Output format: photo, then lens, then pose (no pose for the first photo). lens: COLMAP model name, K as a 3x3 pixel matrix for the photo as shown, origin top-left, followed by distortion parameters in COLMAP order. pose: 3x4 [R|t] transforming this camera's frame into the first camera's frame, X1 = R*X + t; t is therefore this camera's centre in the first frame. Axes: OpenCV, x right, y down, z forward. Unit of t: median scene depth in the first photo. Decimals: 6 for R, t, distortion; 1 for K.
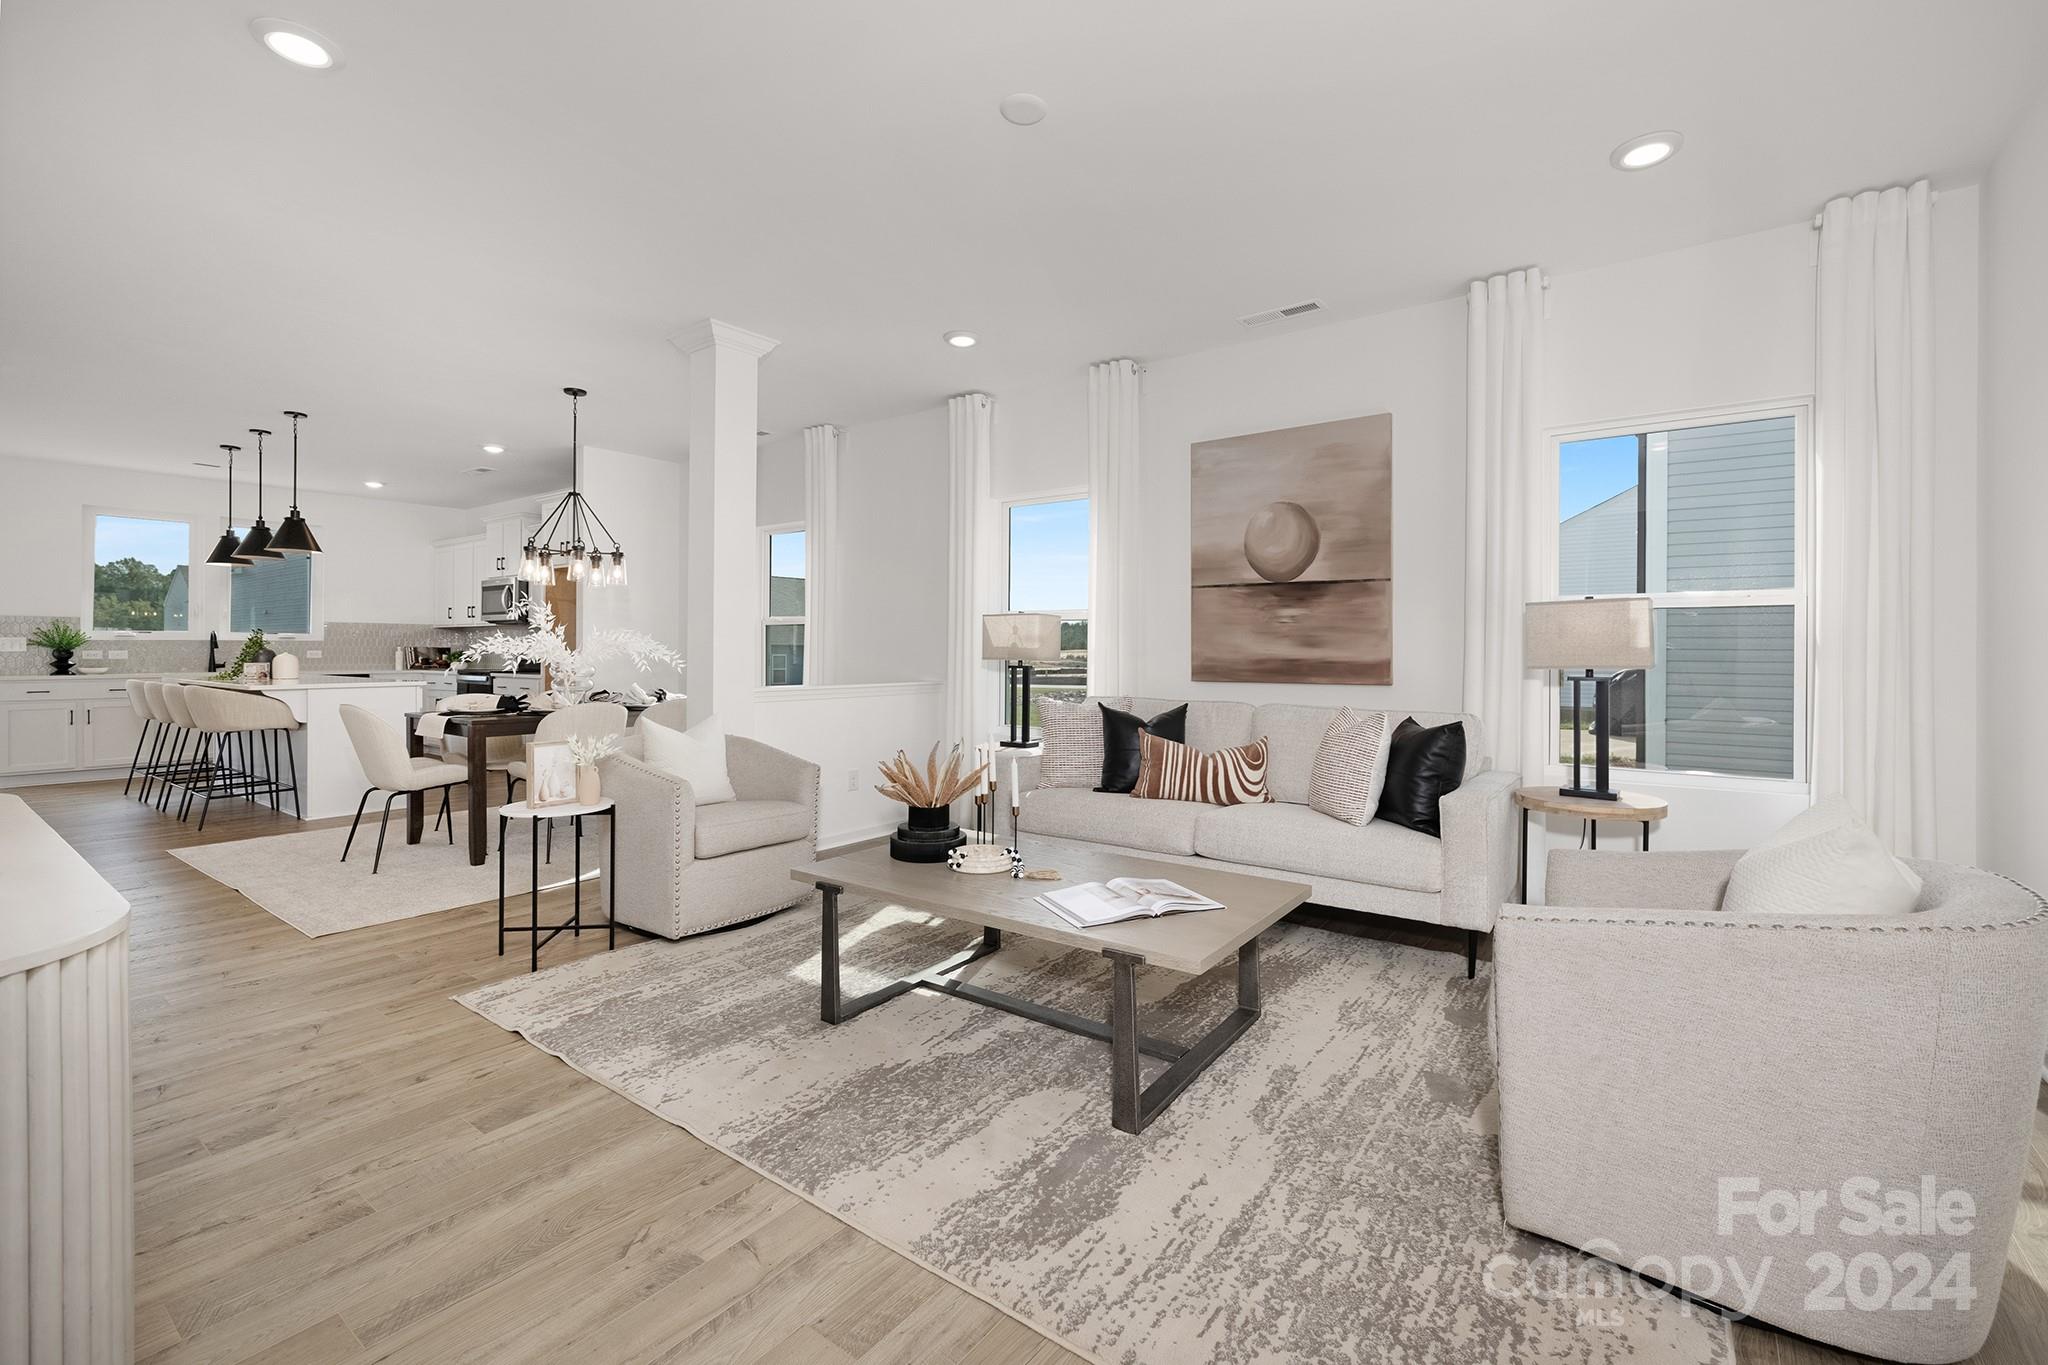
lens RADIAL K [[860.0, 0, 1033.7], [0, 860.0, 661.6], [0, 0, 1]] dist [0.000498, -0.000511]
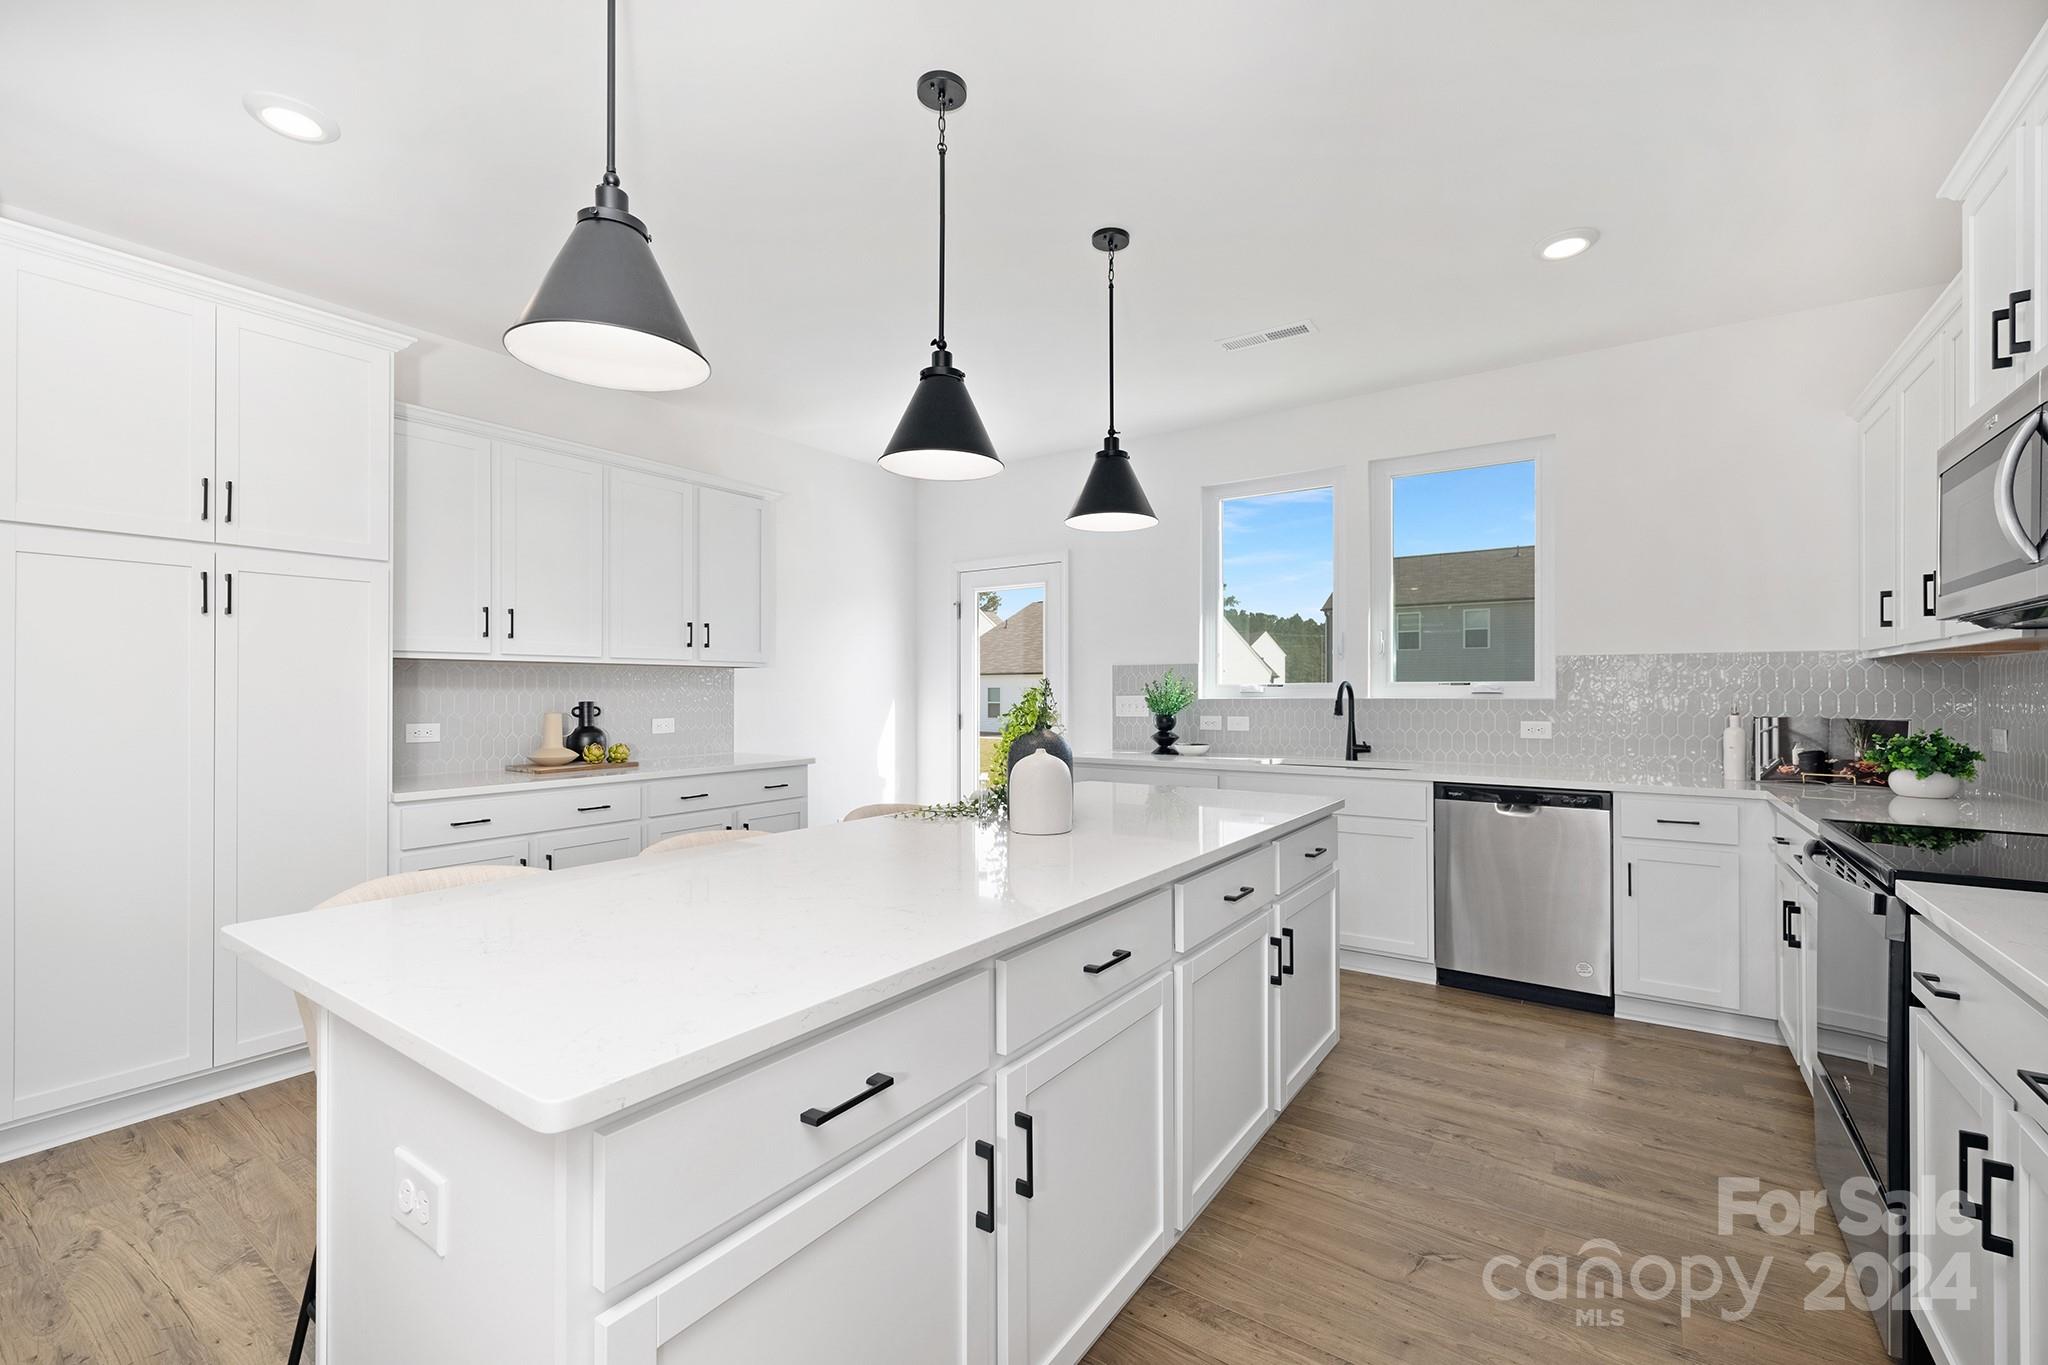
lens RADIAL K [[854.9, 0, 1021.2], [0, 854.9, 690.4], [0, 0, 1]] dist [0.000225, 0.000025]
pose [[0.016811, -0.004664, -0.999848, -0.832388], [-0.013296, 0.999900, -0.004888, -0.046485], [0.999770, 0.013376, 0.016748, 1.487655]]
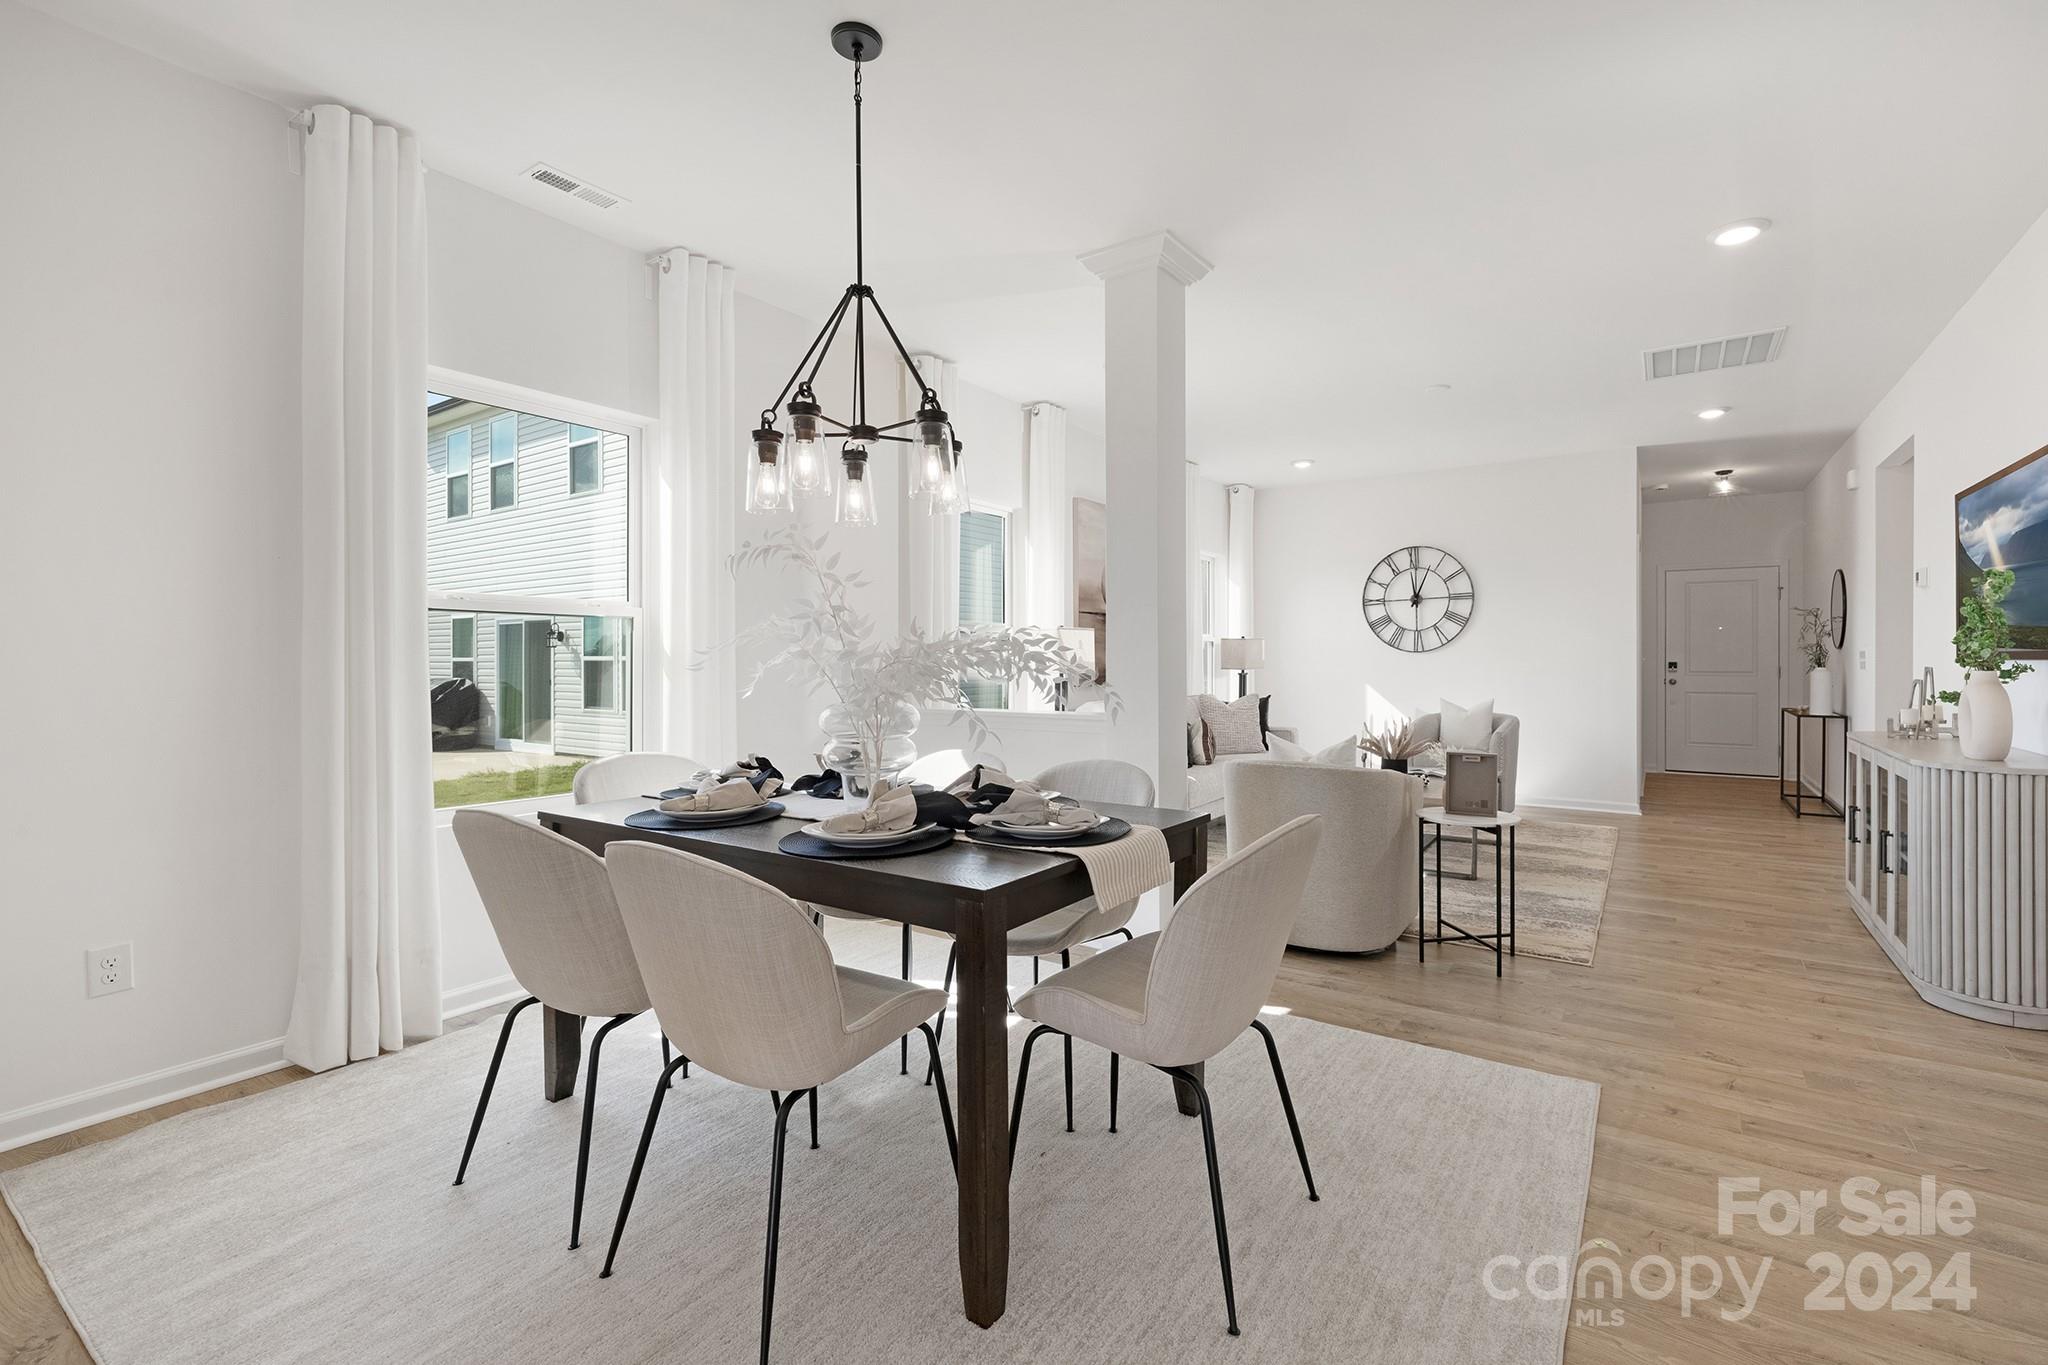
lens RADIAL K [[897.2, 0, 1079.0], [0, 897.2, 674.8], [0, 0, 1]] dist [0.003056, 0.000218]
pose [[-0.049369, -0.018460, 0.998610, -1.163530], [0.016141, 0.999684, 0.019278, -0.020294], [-0.998650, 0.017070, -0.049056, 1.100197]]
